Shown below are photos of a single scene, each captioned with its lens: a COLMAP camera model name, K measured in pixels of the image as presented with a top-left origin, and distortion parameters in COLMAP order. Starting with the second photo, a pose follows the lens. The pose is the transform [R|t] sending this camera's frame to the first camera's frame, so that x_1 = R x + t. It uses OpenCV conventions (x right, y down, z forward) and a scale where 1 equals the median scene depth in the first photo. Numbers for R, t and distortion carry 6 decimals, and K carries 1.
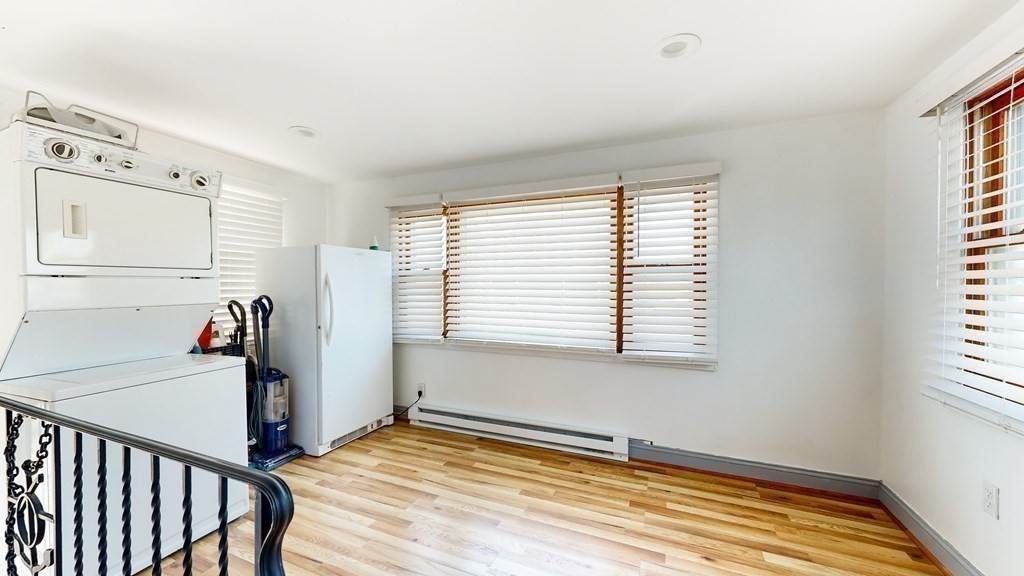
lens RADIAL K [[372.7, 0, 514.0], [0, 372.7, 287.5], [0, 0, 1]] dist [-0.000120, -0.000045]
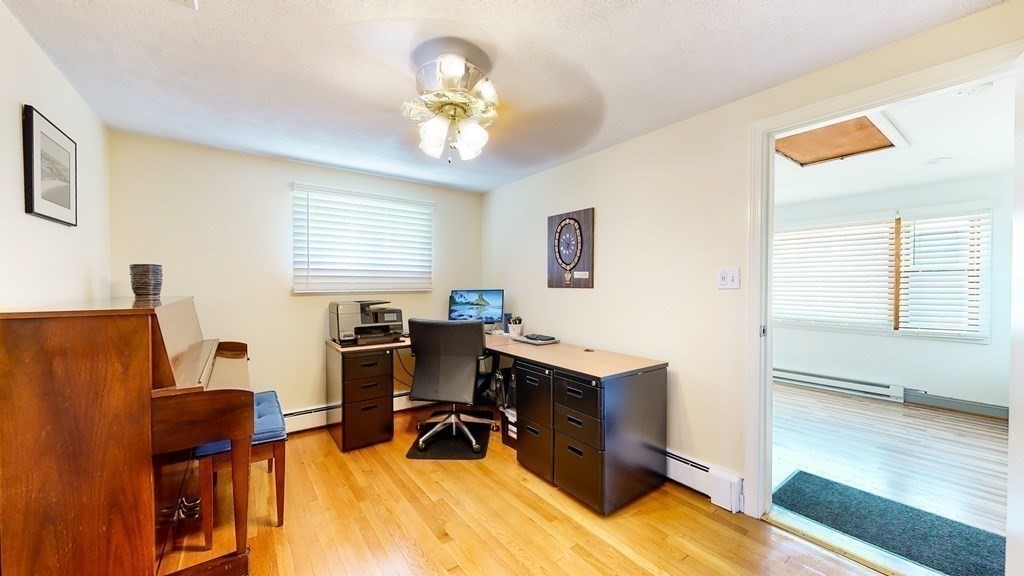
lens RADIAL K [[372.7, 0, 513.0], [0, 372.7, 286.4], [0, 0, 1]] dist [-0.000120, -0.000045]
pose [[0.863269, 0.009786, -0.504650, -0.293011], [-0.014095, 0.999890, -0.004722, 0.030787], [0.504548, 0.011190, 0.863311, -1.074389]]
